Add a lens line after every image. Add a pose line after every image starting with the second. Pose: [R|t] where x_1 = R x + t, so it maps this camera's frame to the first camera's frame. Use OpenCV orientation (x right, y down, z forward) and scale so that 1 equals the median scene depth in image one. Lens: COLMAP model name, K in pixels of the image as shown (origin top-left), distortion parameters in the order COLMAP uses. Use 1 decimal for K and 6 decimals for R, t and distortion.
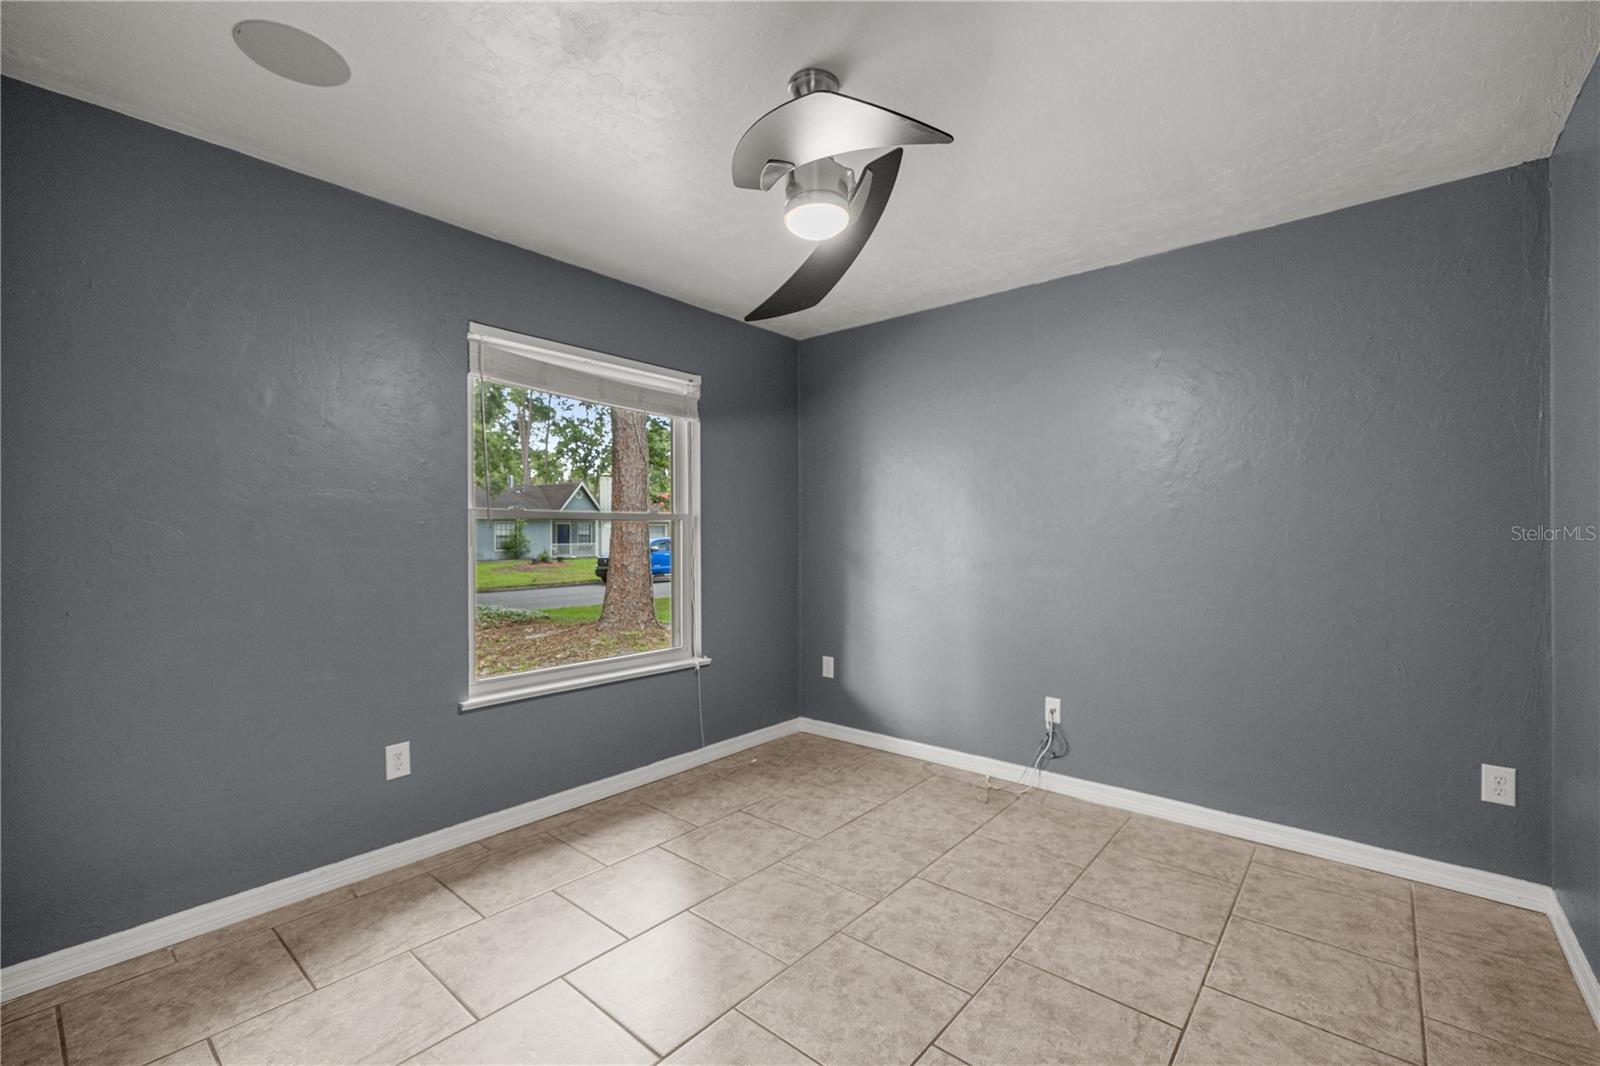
lens RADIAL K [[678.4, 0, 801.0], [0, 678.4, 530.5], [0, 0, 1]] dist [0.003877, 0.000526]
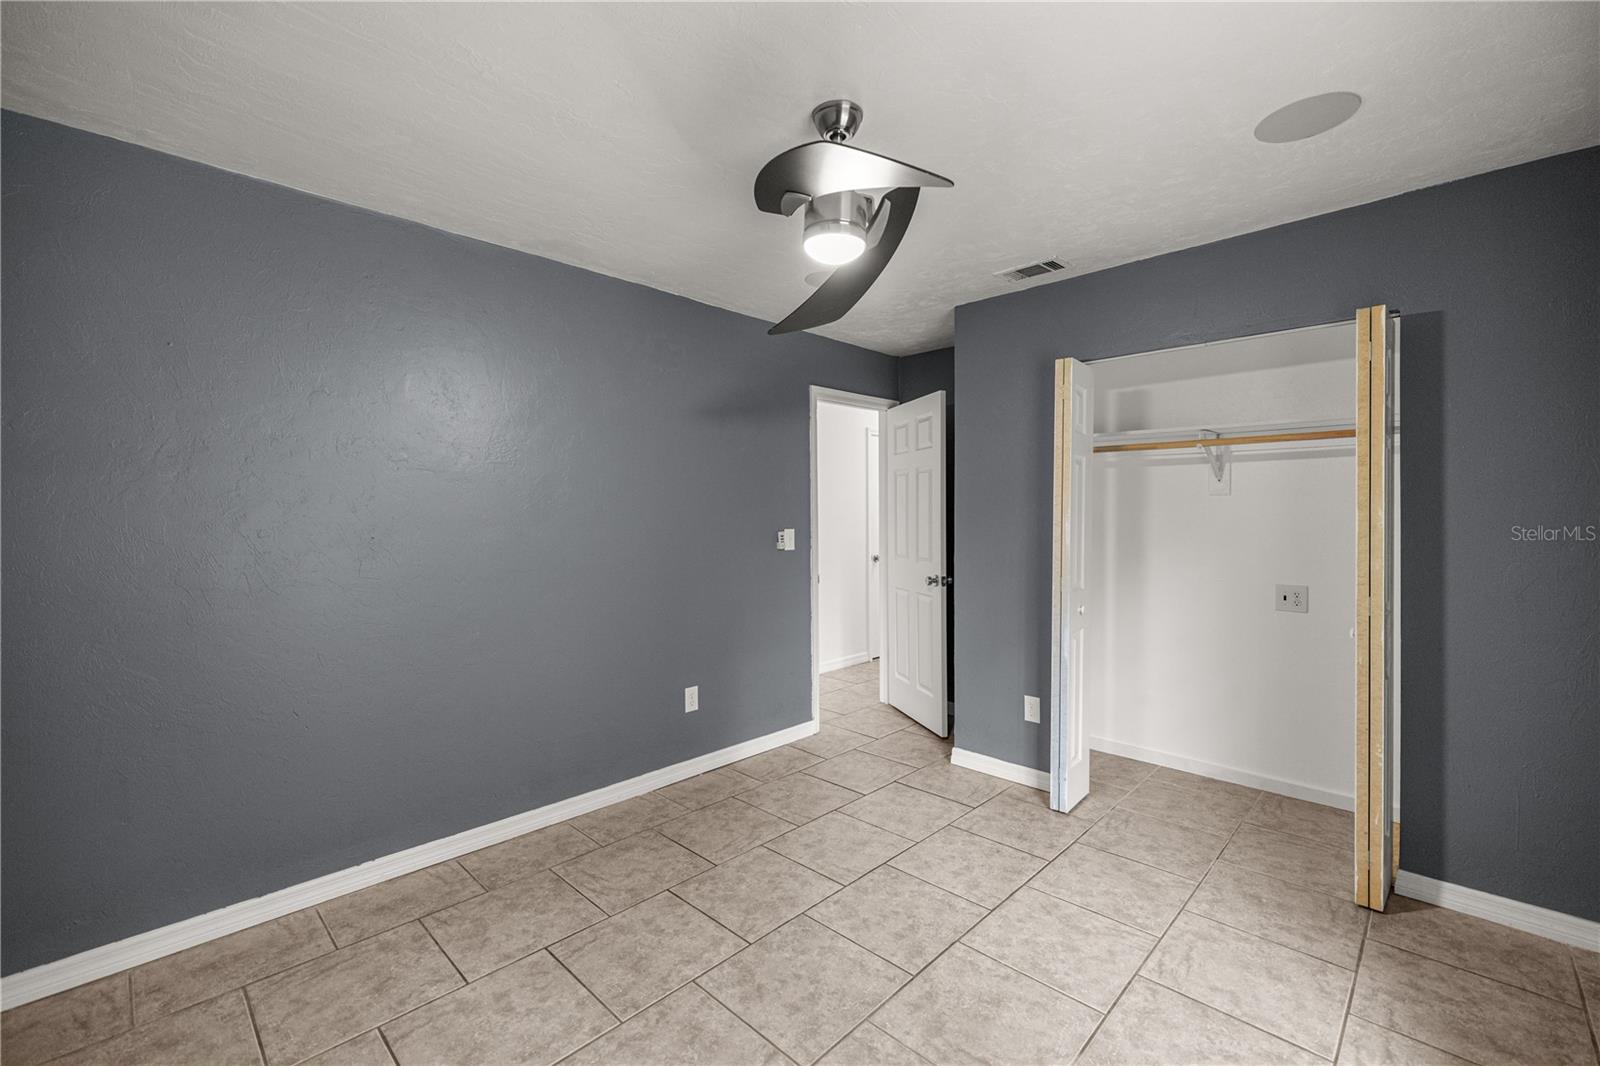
lens RADIAL K [[678.4, 0, 799.5], [0, 678.4, 526.5], [0, 0, 1]] dist [0.003877, 0.000526]
pose [[-0.997658, 0.004960, 0.068226, 0.008214], [0.005974, 0.999875, 0.014671, -0.047534], [-0.068144, 0.015045, -0.997562, 2.013555]]
